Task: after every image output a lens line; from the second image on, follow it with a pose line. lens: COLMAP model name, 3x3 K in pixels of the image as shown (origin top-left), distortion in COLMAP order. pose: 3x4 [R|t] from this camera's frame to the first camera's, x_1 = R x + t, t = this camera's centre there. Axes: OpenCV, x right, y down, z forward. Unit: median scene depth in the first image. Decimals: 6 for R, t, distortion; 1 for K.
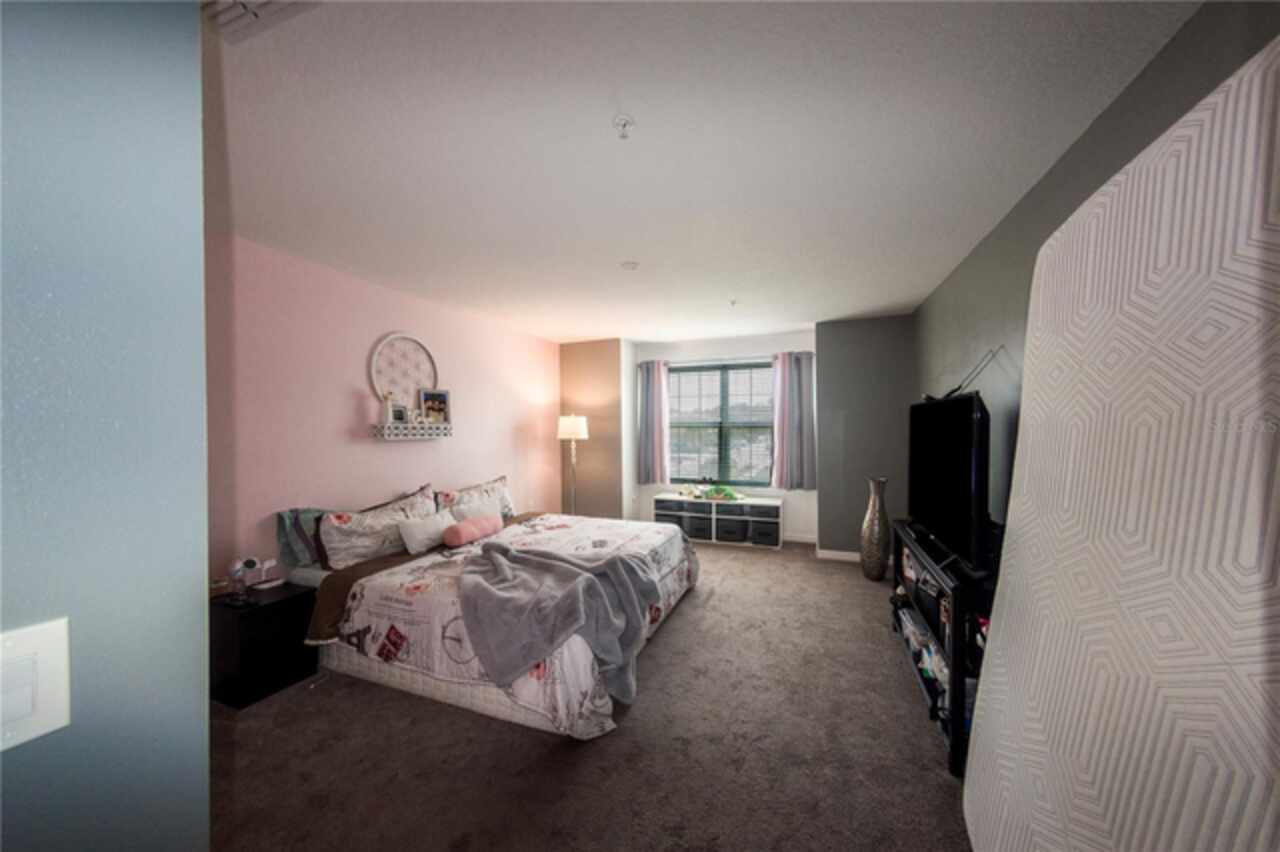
lens RADIAL K [[442.9, 0, 641.5], [0, 442.9, 430.9], [0, 0, 1]] dist [-0.001383, 0.000000]
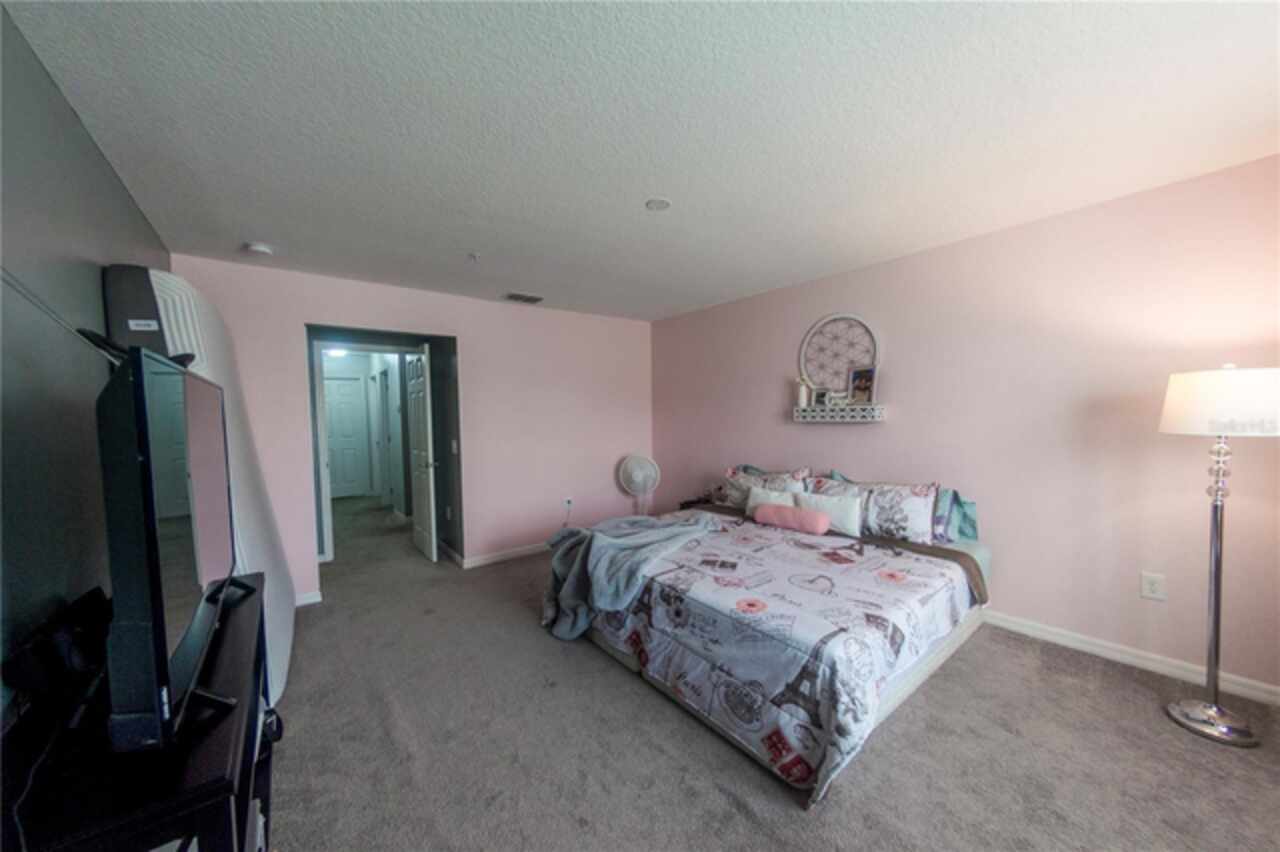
lens RADIAL K [[442.9, 0, 644.3], [0, 442.9, 428.1], [0, 0, 1]] dist [-0.001383, 0.000000]
pose [[-0.500017, 0.038964, -0.865139, 0.517178], [0.011438, 0.999197, 0.038391, -0.008713], [0.865940, 0.009301, -0.500061, 1.056648]]
